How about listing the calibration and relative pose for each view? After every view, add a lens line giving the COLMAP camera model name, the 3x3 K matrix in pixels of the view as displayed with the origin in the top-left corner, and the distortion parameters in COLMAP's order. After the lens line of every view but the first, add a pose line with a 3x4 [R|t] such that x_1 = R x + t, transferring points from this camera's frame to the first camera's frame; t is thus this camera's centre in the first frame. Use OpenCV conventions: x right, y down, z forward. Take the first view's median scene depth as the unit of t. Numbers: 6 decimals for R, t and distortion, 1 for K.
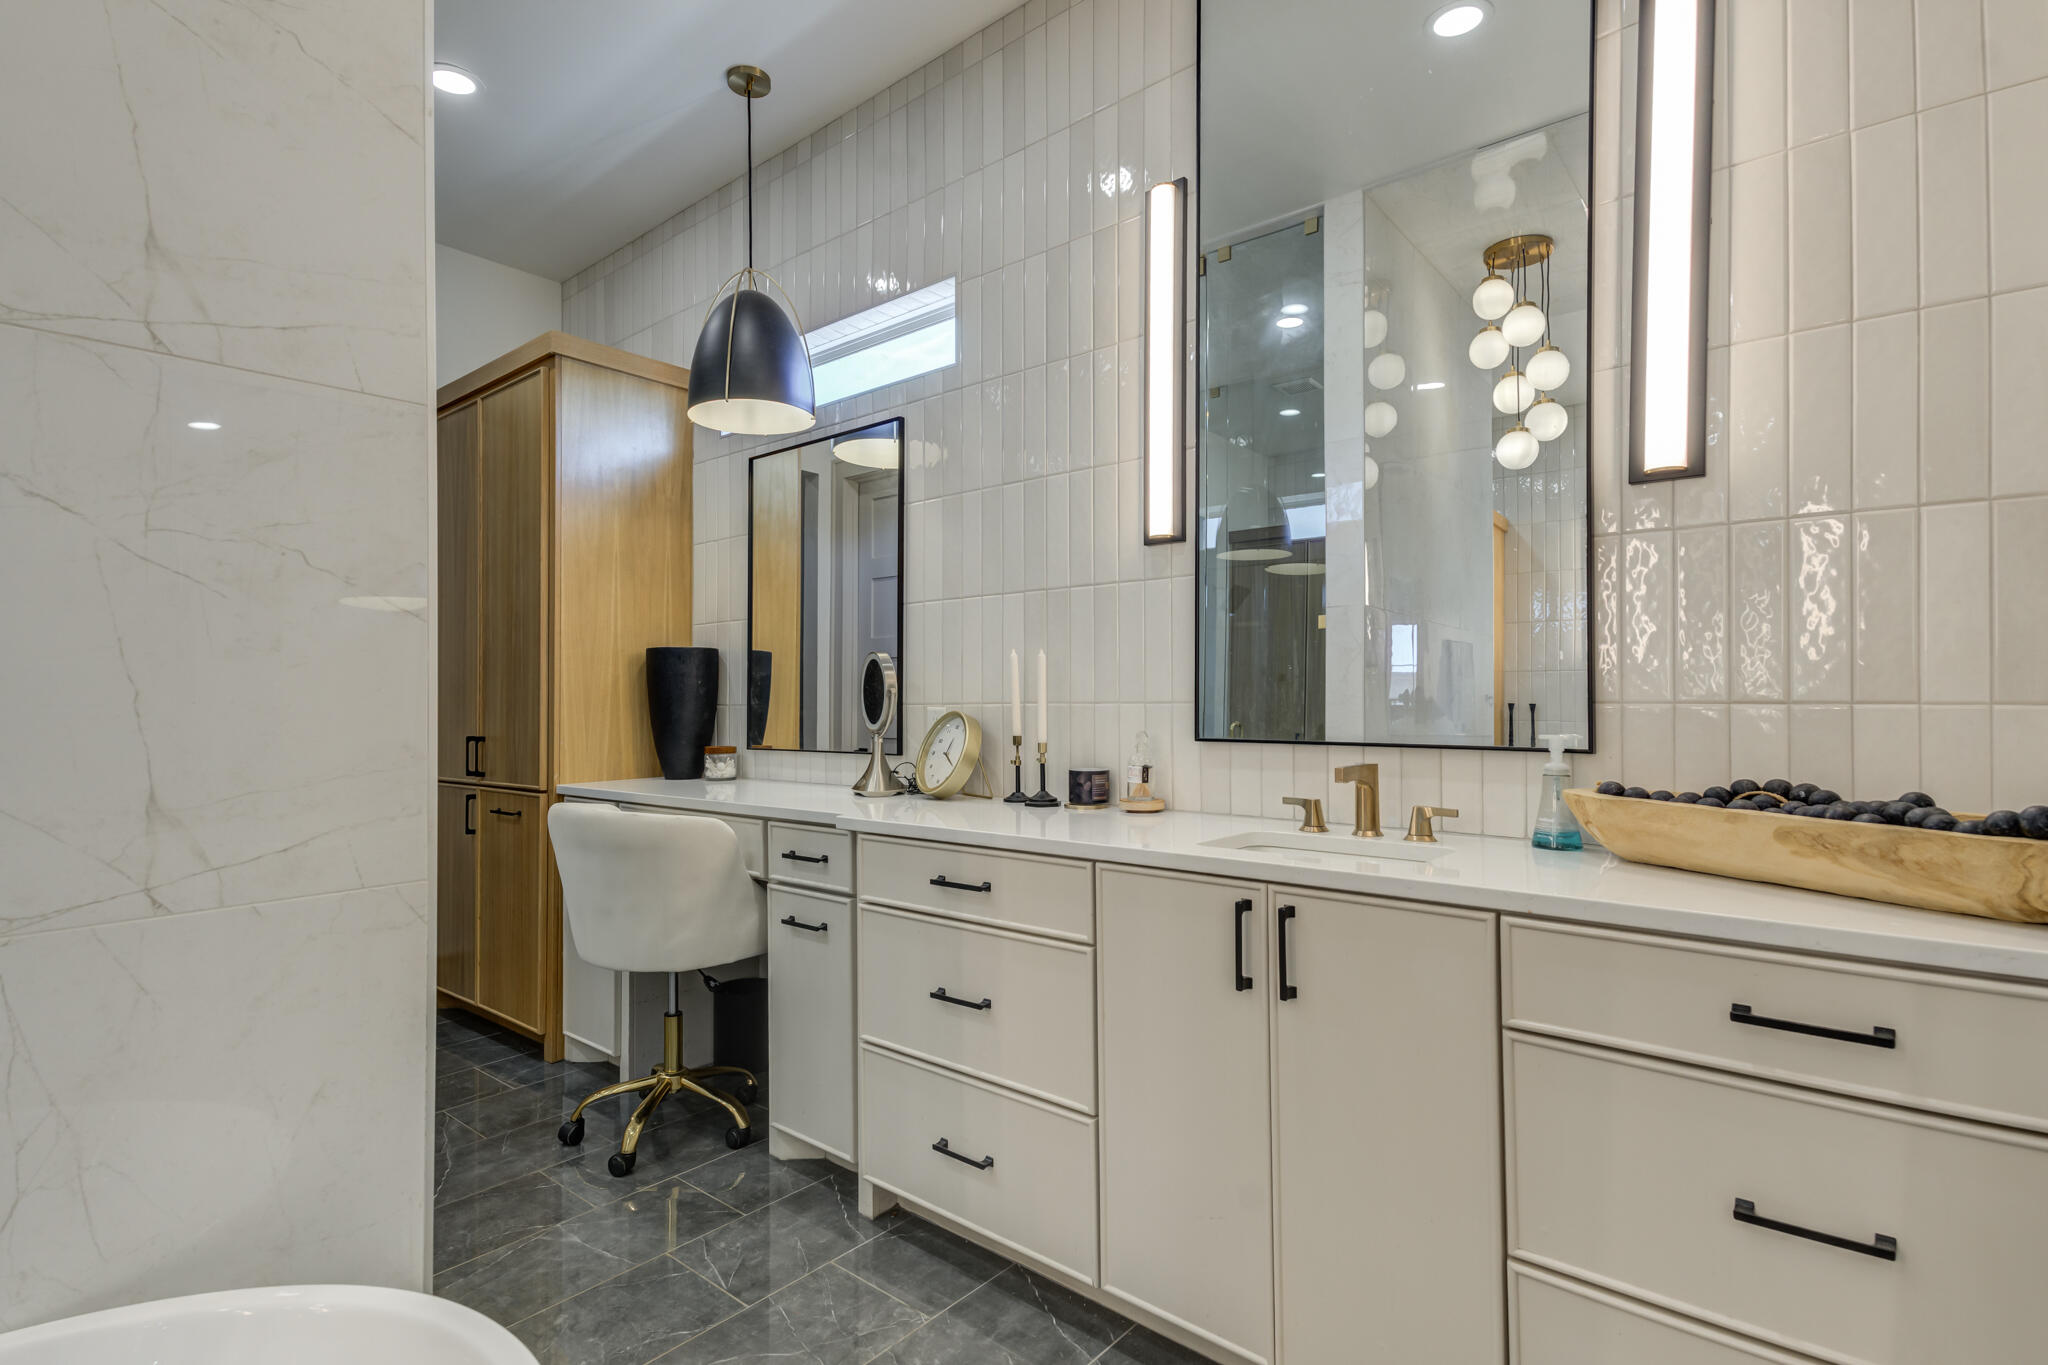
lens RADIAL K [[1008.9, 0, 1013.9], [0, 1008.9, 672.1], [0, 0, 1]] dist [0.000841, -0.005763]
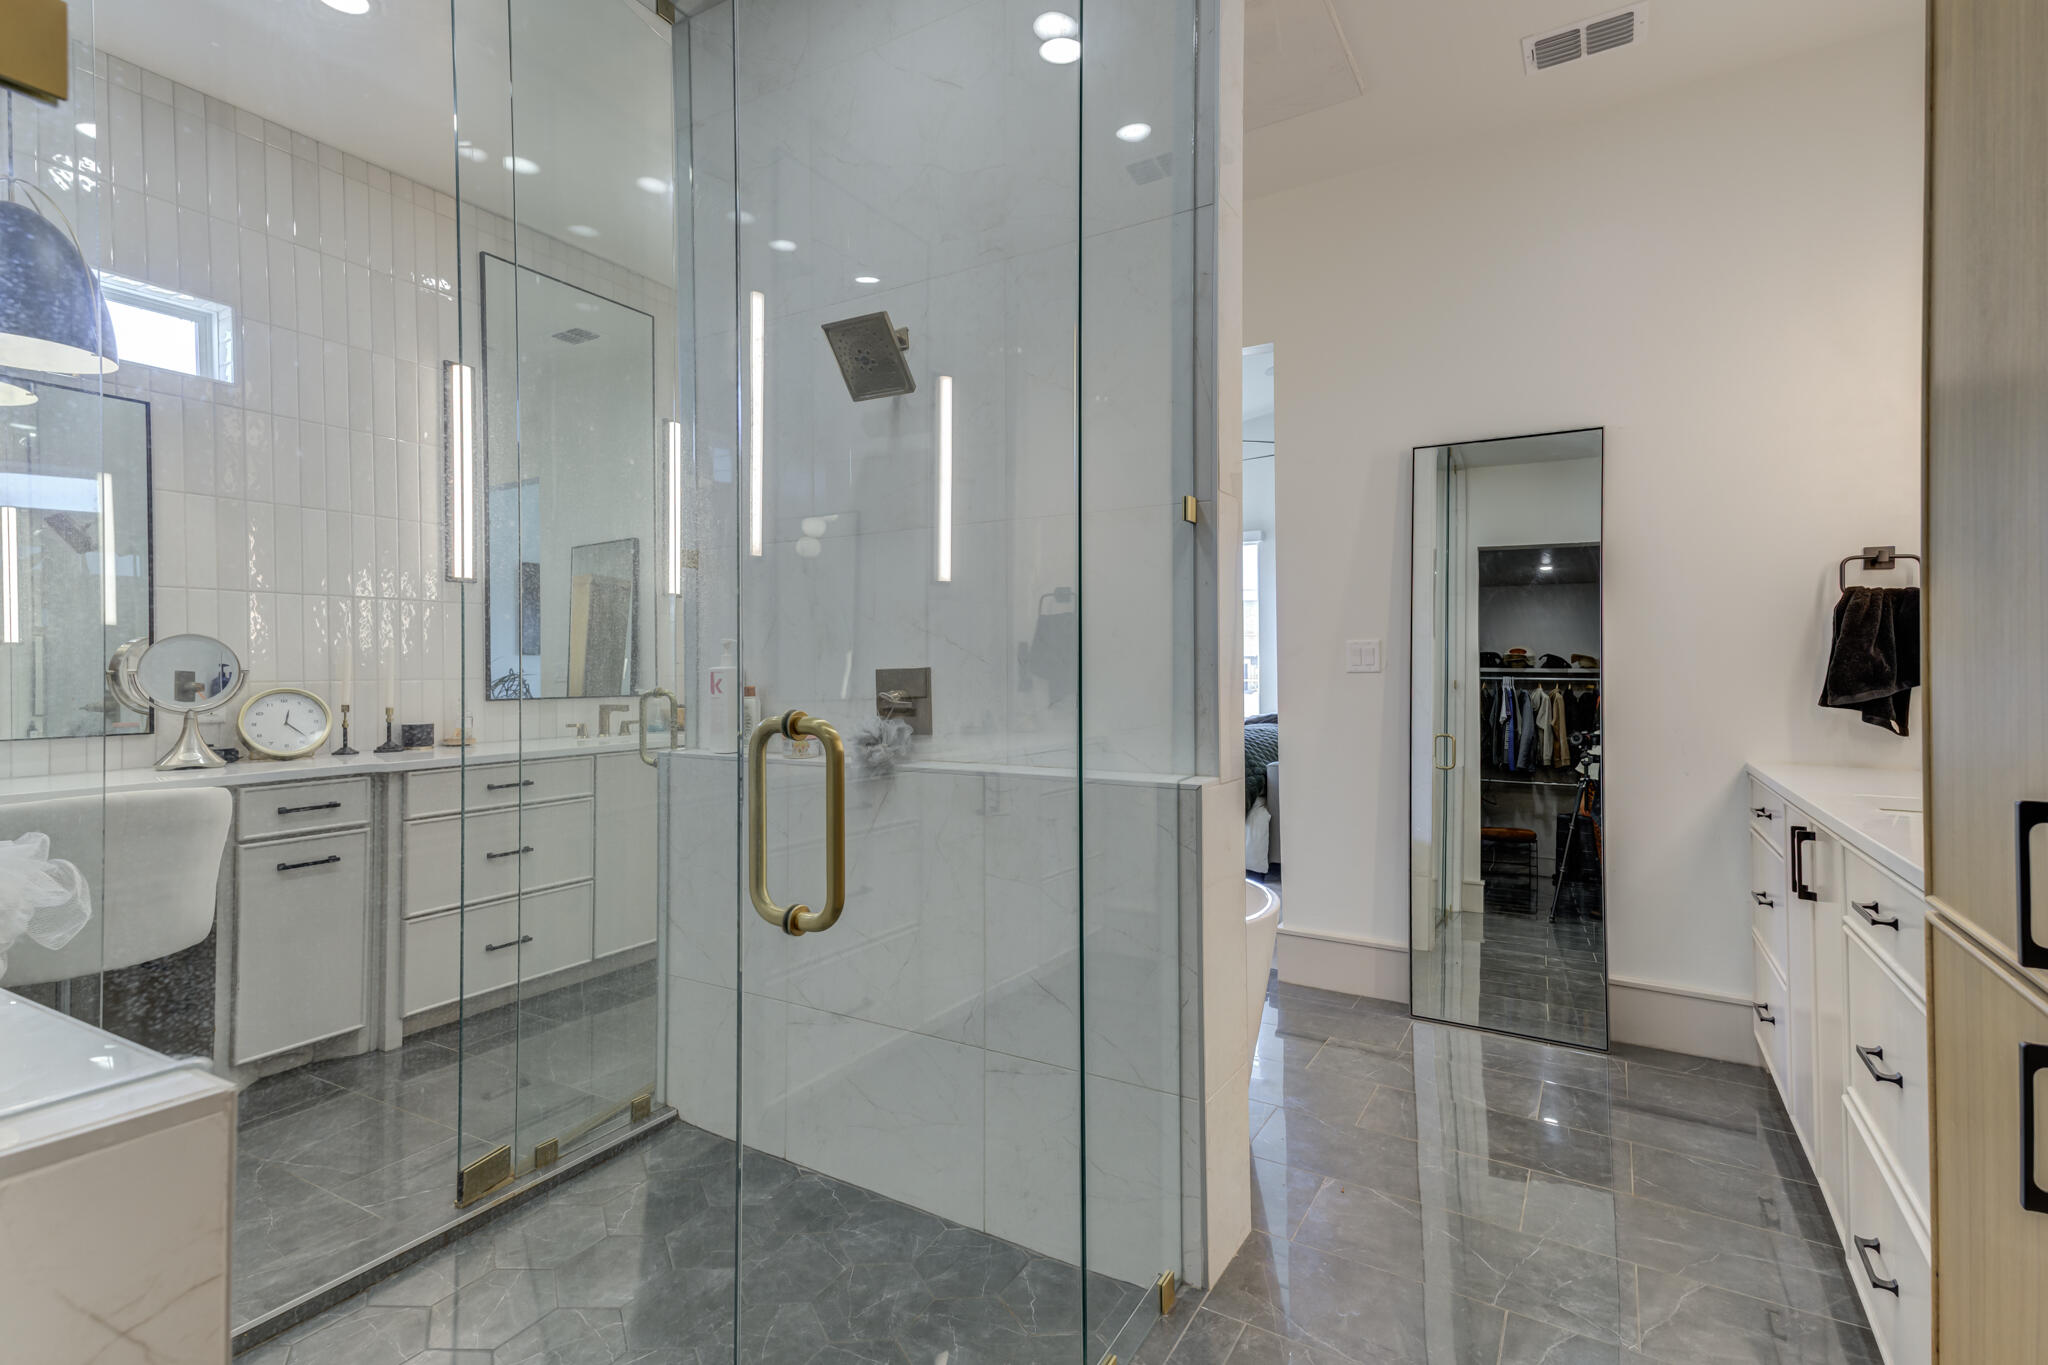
lens RADIAL K [[1008.9, 0, 1013.9], [0, 1008.9, 672.1], [0, 0, 1]] dist [0.000841, -0.005763]
pose [[-0.170695, 0.002858, 0.985320, -1.601512], [-0.014283, 0.999884, -0.005374, 0.013391], [-0.985220, -0.014991, -0.170634, 0.385038]]
